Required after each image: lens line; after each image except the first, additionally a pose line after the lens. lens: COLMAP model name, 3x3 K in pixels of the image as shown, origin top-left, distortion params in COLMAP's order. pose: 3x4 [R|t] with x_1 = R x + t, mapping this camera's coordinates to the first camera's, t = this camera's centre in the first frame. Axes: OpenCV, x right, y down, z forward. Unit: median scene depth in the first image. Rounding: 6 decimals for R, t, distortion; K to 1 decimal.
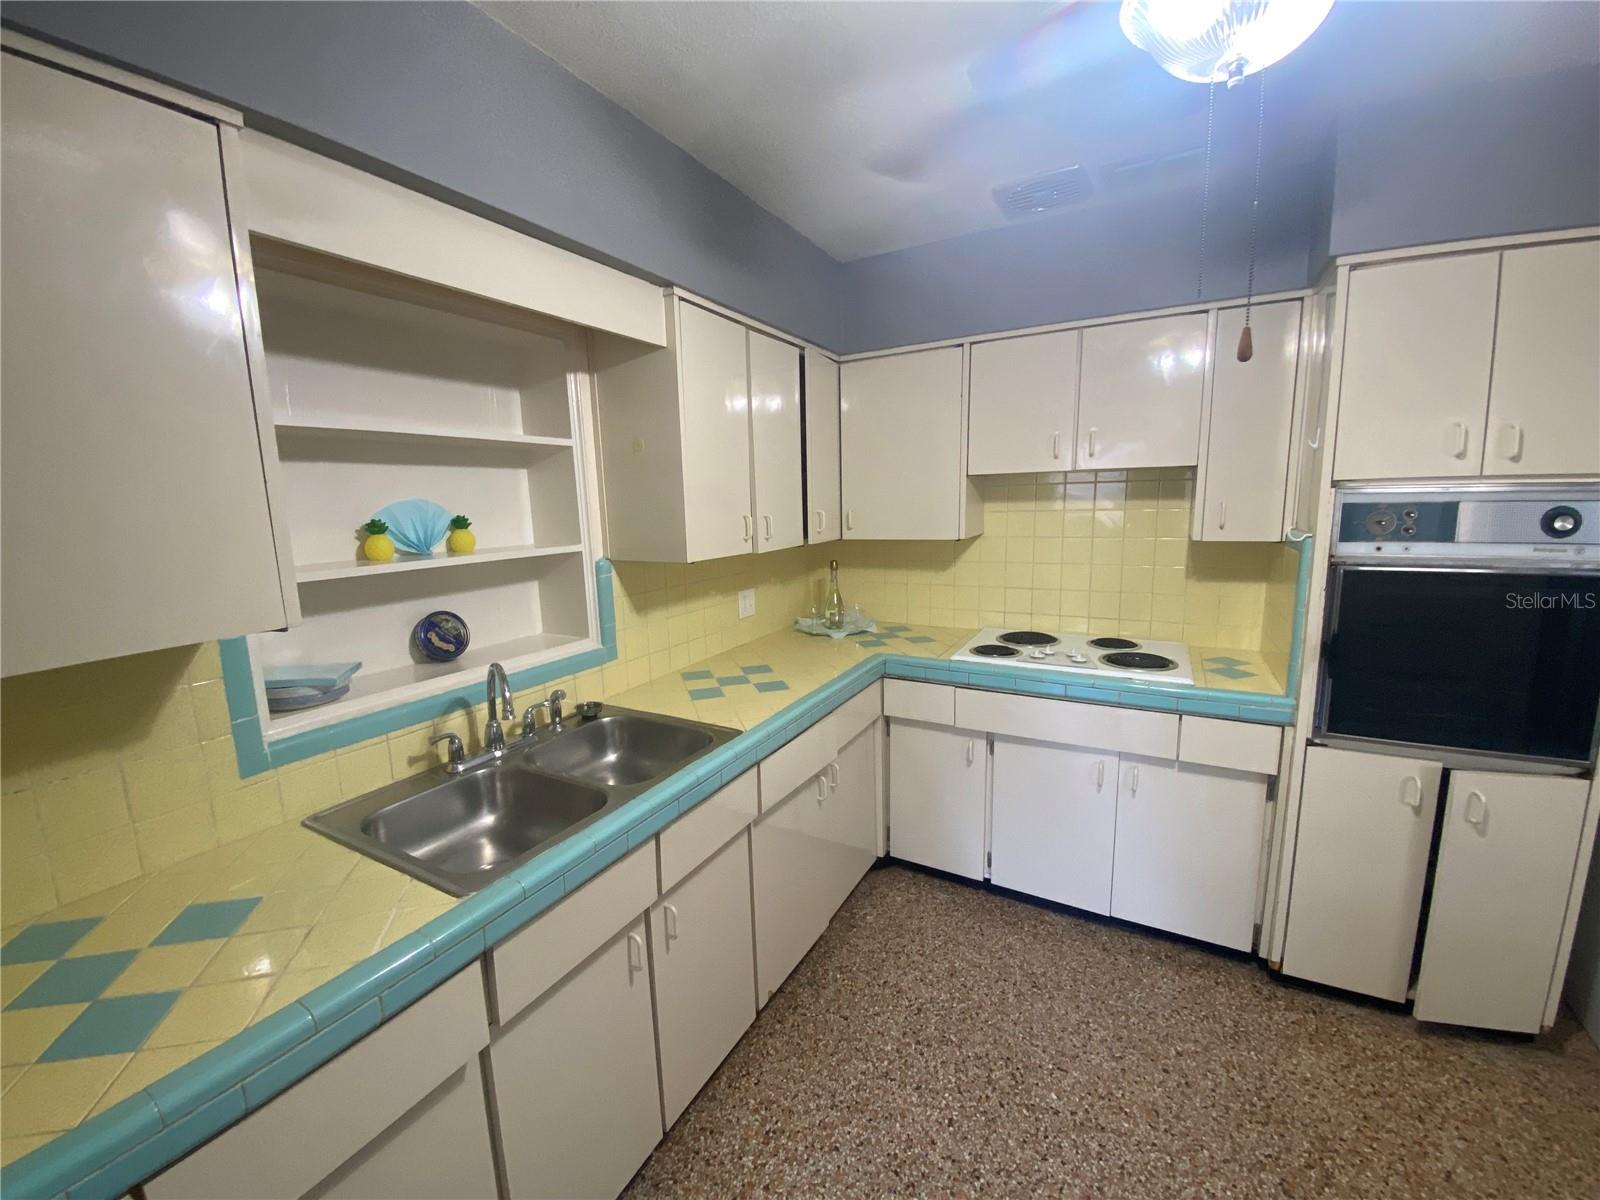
lens RADIAL K [[645.5, 0, 778.3], [0, 645.5, 602.9], [0, 0, 1]] dist [0.044073, -0.035372]
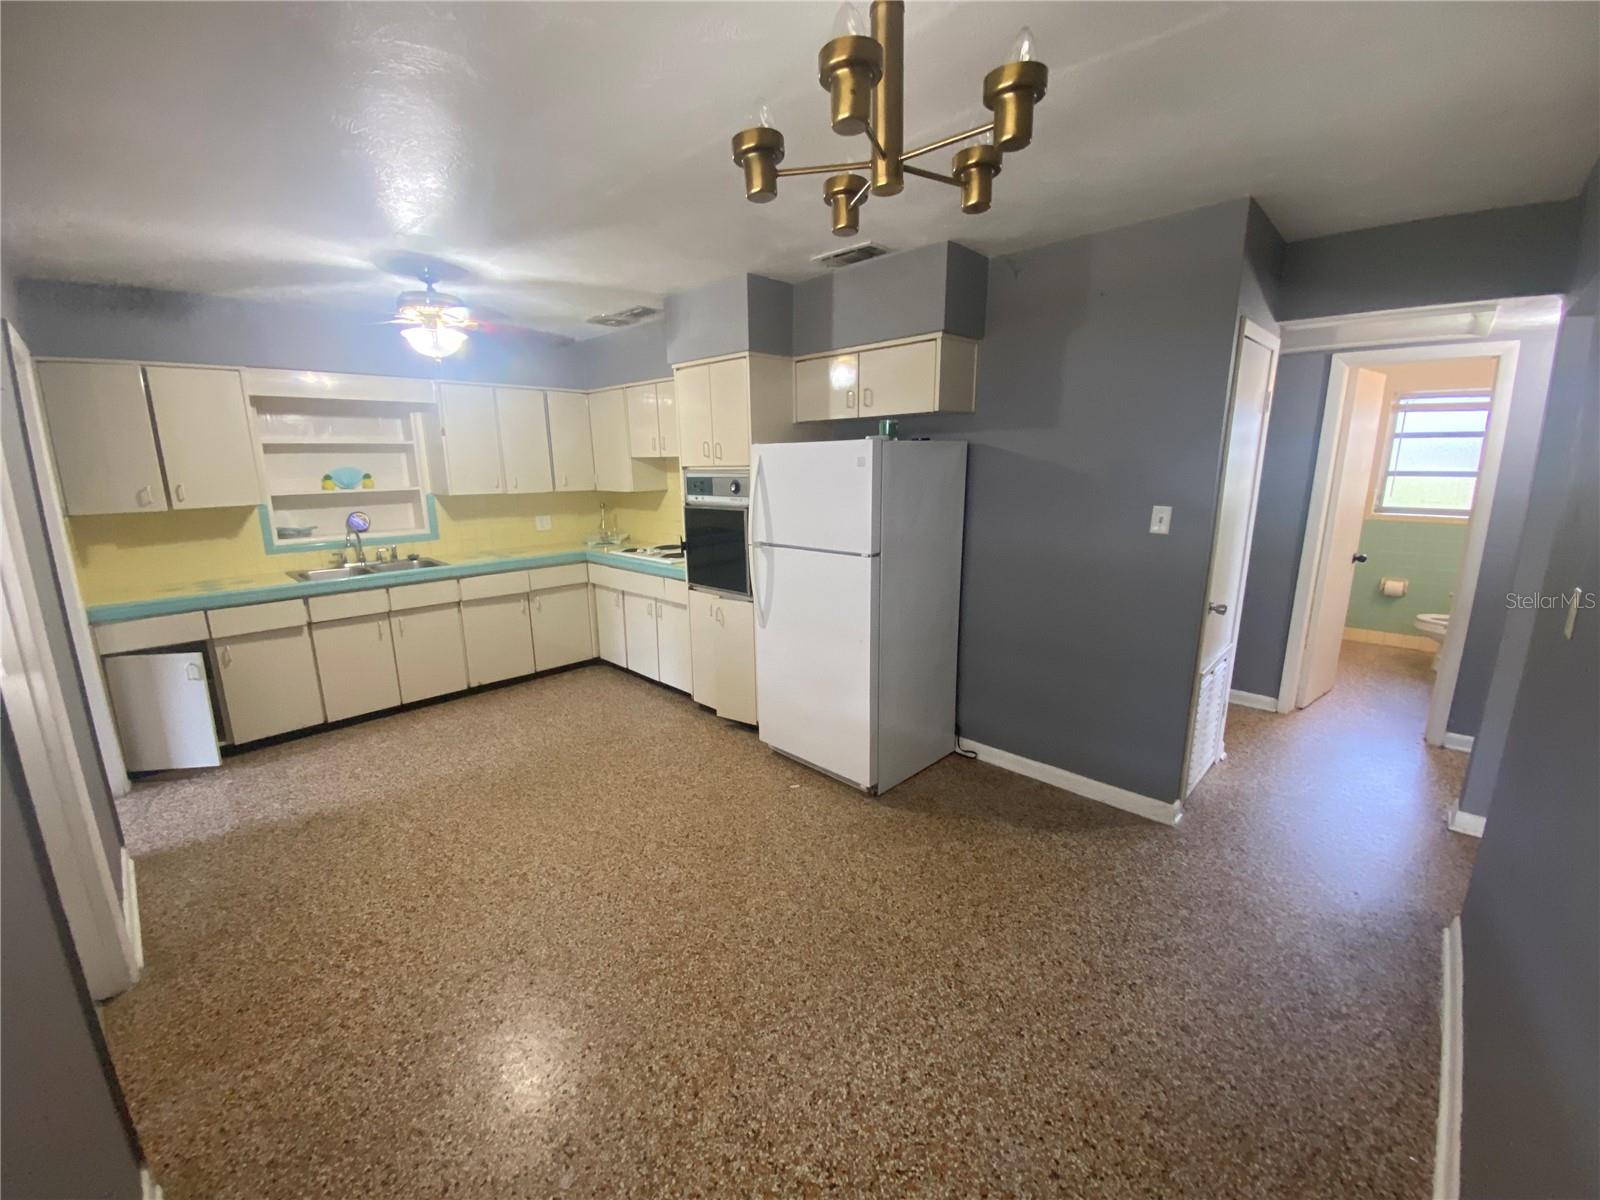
lens RADIAL K [[639.3, 0, 801.2], [0, 639.3, 601.1], [0, 0, 1]] dist [0.000617, -0.012933]
pose [[0.974015, 0.068506, -0.215875, 1.504729], [-0.056310, 0.996477, 0.062157, 0.095600], [0.219373, -0.048386, 0.974441, -0.912879]]
